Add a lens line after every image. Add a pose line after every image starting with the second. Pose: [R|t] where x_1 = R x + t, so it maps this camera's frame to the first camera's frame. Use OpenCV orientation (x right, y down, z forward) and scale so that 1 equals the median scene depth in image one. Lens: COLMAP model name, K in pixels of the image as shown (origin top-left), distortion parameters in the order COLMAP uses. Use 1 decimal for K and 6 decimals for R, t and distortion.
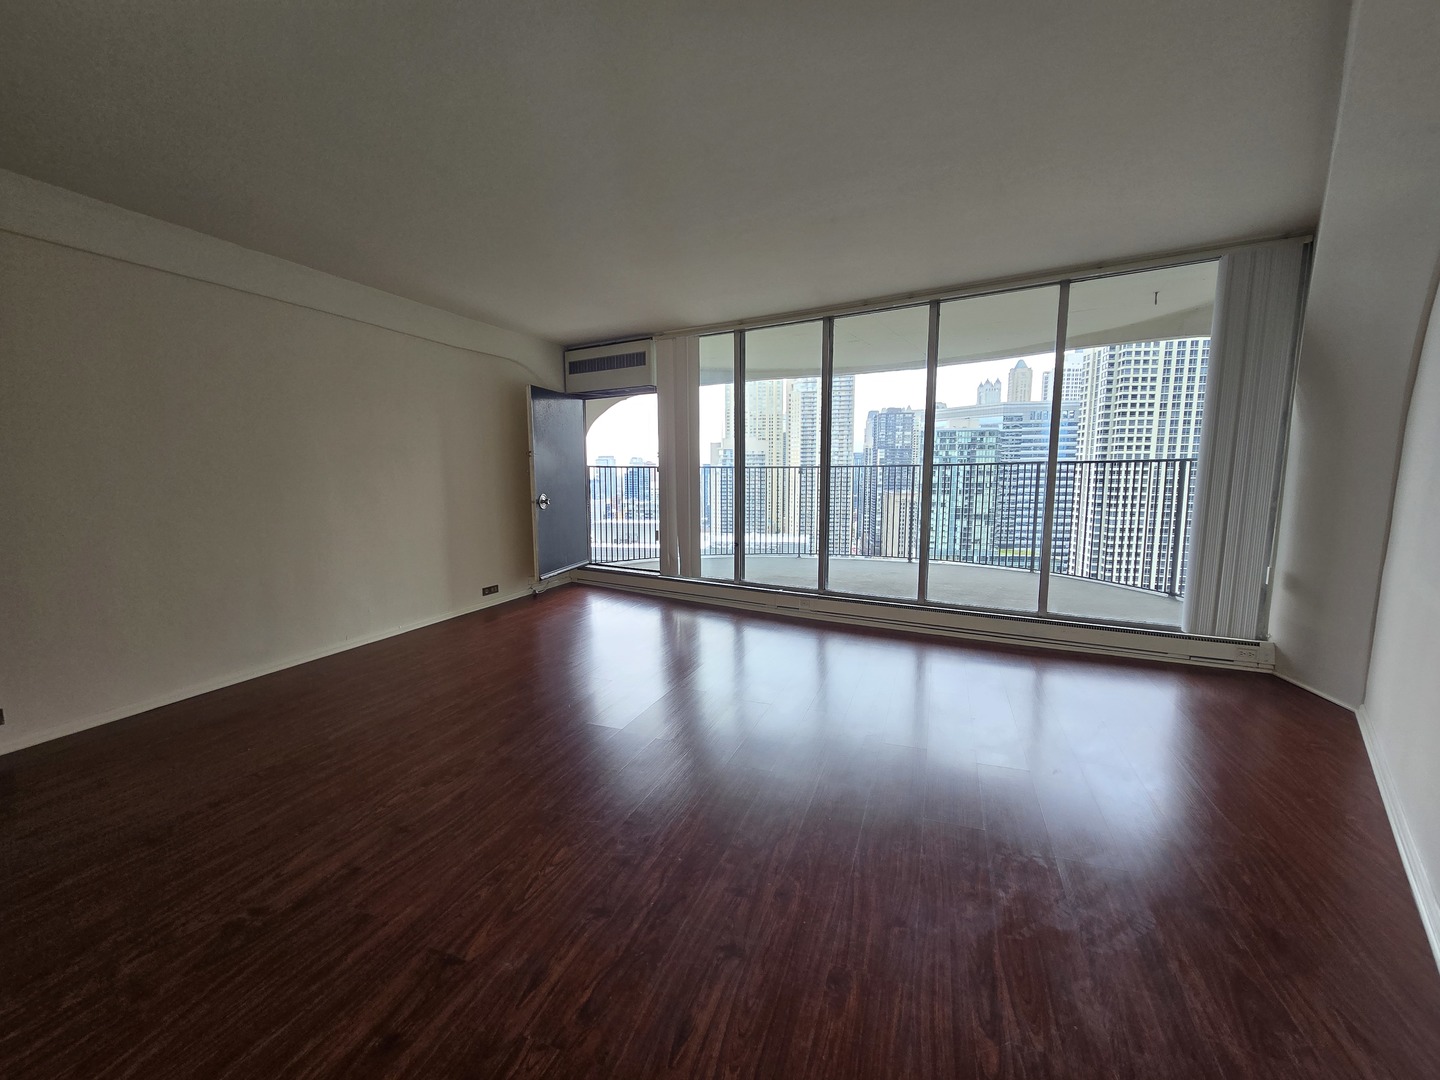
lens RADIAL K [[581.3, 0, 708.2], [0, 581.3, 540.3], [0, 0, 1]] dist [0.004556, 0.000248]
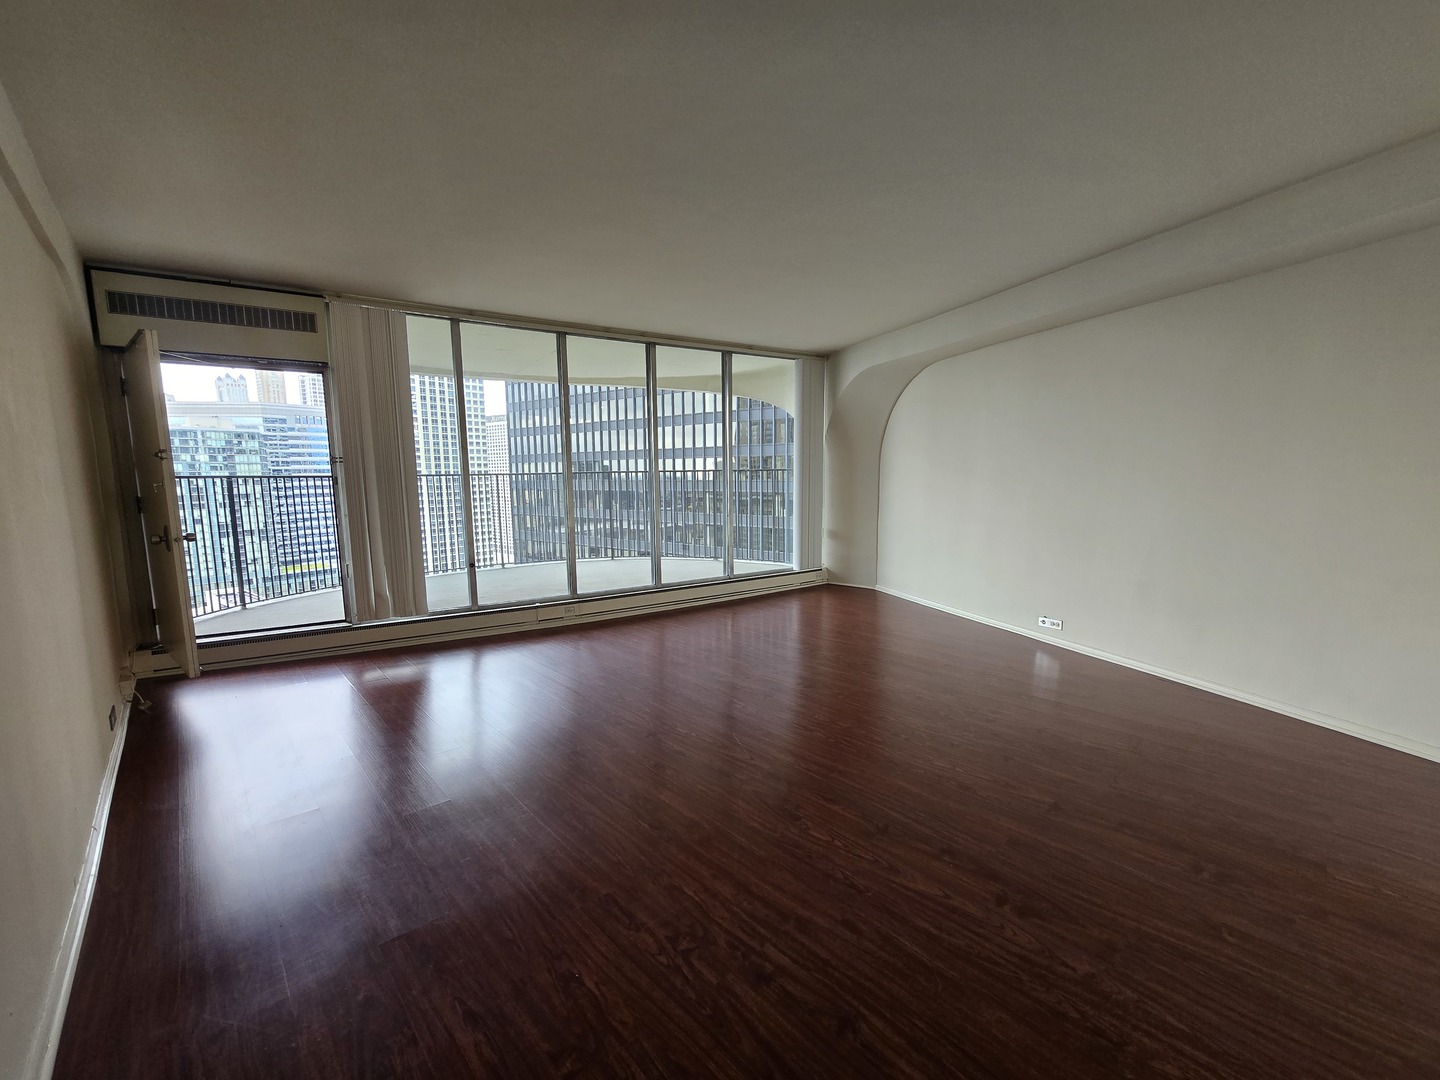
lens RADIAL K [[581.3, 0, 707.1], [0, 581.3, 545.8], [0, 0, 1]] dist [0.004556, 0.000248]
pose [[0.457109, -0.109364, 0.882661, -0.545549], [0.112170, 0.991576, 0.064768, -0.037977], [-0.882309, 0.069402, 0.465526, 0.270861]]
